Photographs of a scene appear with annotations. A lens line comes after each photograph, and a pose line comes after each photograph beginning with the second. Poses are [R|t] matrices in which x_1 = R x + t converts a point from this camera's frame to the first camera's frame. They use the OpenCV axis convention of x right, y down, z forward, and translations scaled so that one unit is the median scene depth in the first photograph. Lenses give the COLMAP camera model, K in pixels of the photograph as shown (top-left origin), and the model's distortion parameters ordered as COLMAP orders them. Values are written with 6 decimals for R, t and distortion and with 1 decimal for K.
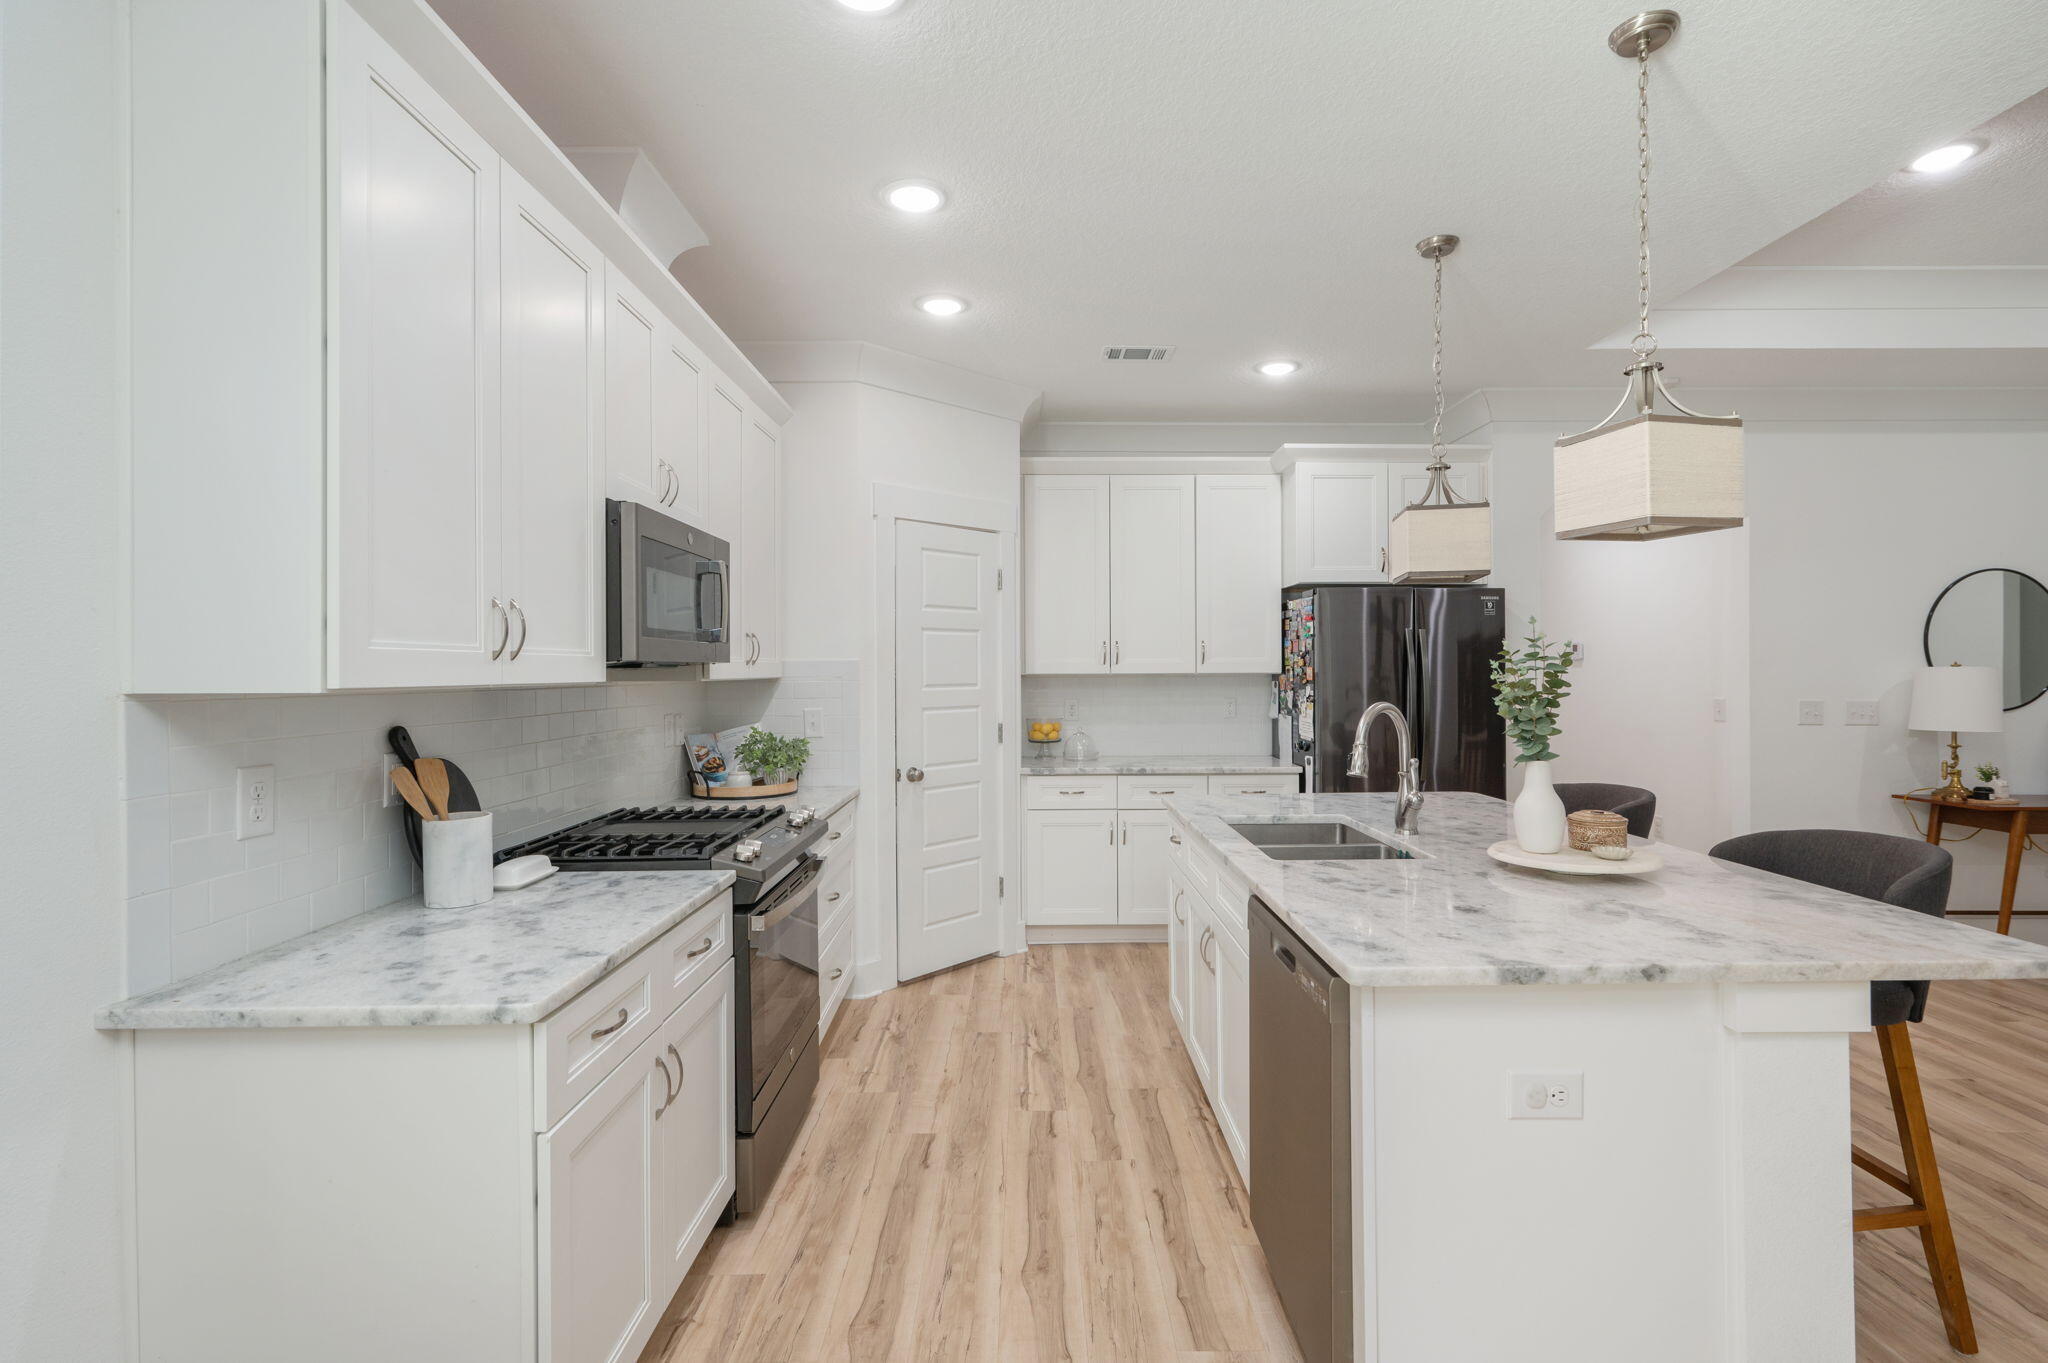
lens RADIAL K [[959.0, 0, 1029.0], [0, 959.0, 665.4], [0, 0, 1]] dist [0.001484, 0.000006]
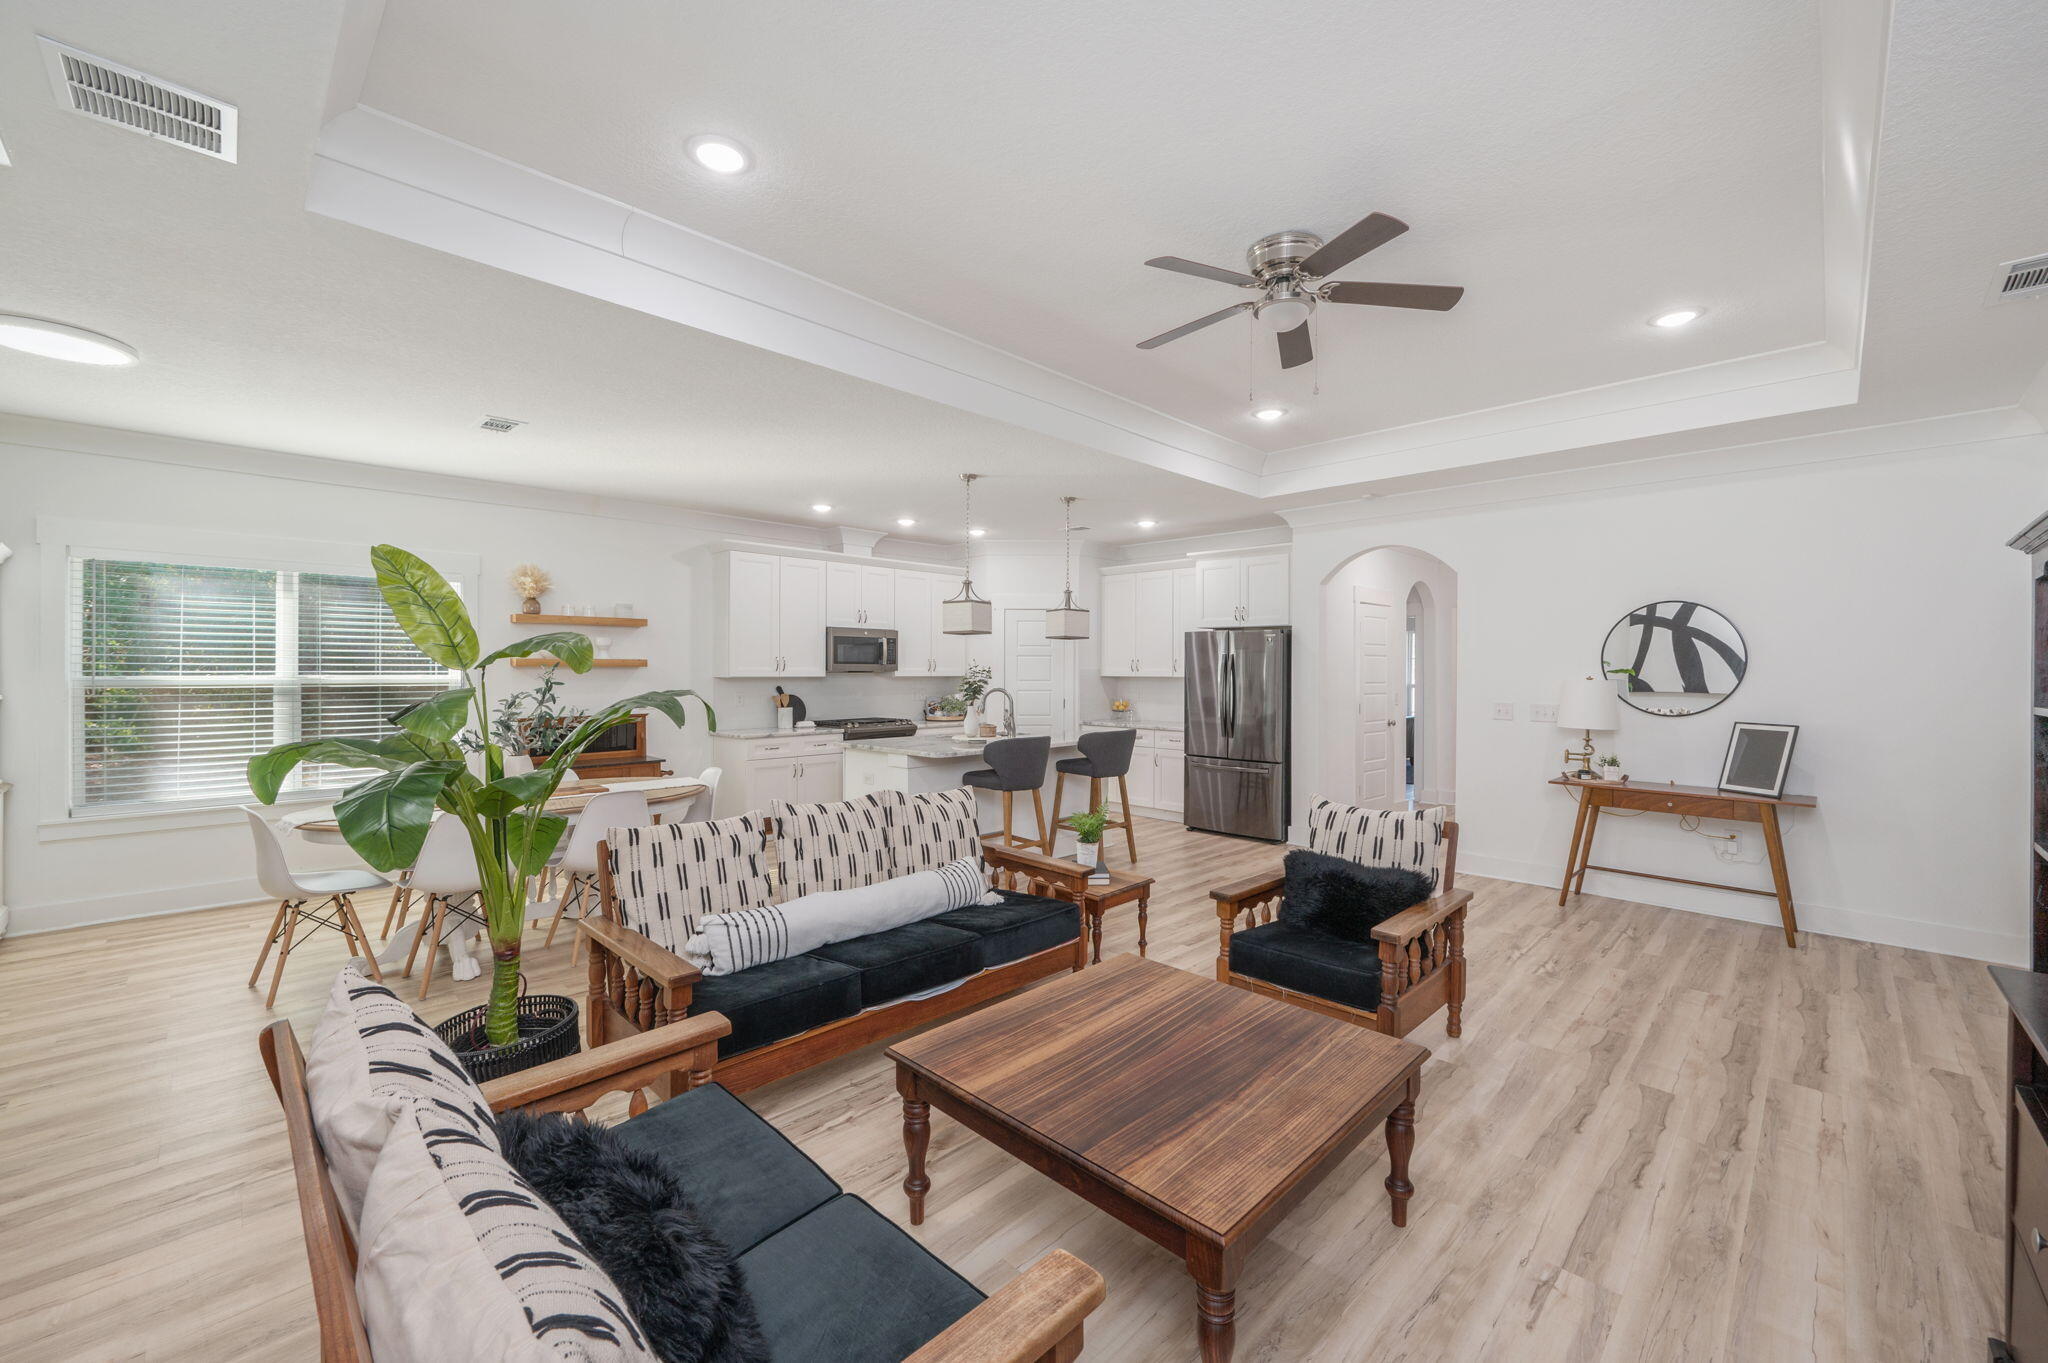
lens RADIAL K [[817.9, 0, 1024.0], [0, 817.9, 681.5], [0, 0, 1]] dist [0.000238, 0.000020]
pose [[0.703552, 0.018127, -0.710413, 1.278825], [-0.004419, 0.999767, 0.021134, -0.017281], [0.710630, -0.011729, 0.703468, -0.367110]]
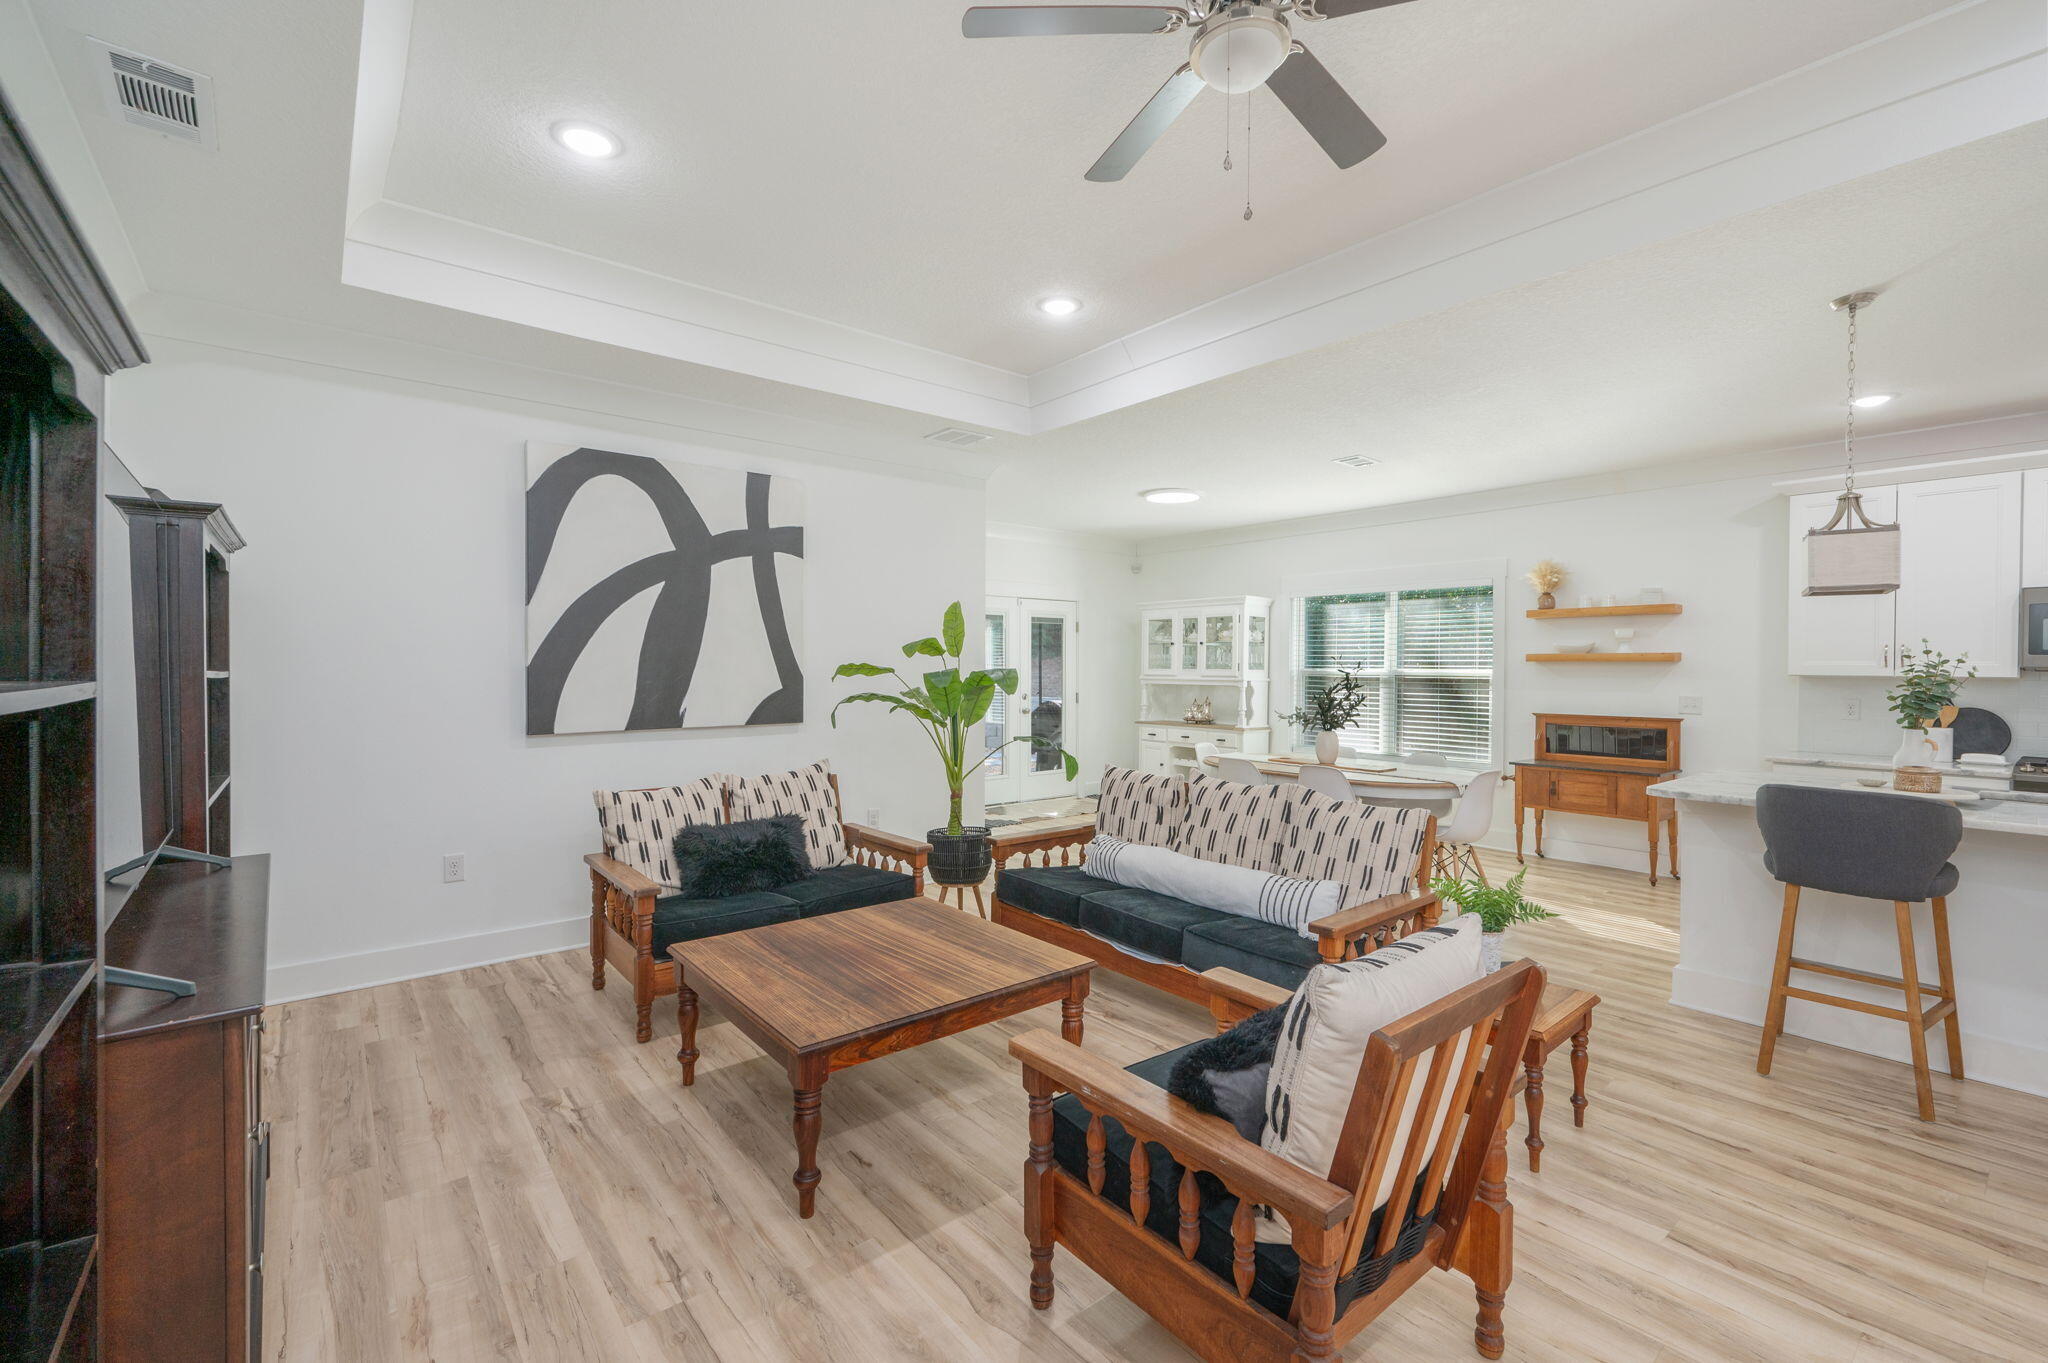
lens RADIAL K [[871.9, 0, 1029.8], [0, 871.9, 674.0], [0, 0, 1]] dist [-0.002173, -0.000060]
pose [[-0.778092, 0.005692, -0.628124, 1.309588], [-0.000981, 0.999947, 0.010276, -0.002390], [0.628149, 0.008612, -0.778045, 0.613901]]
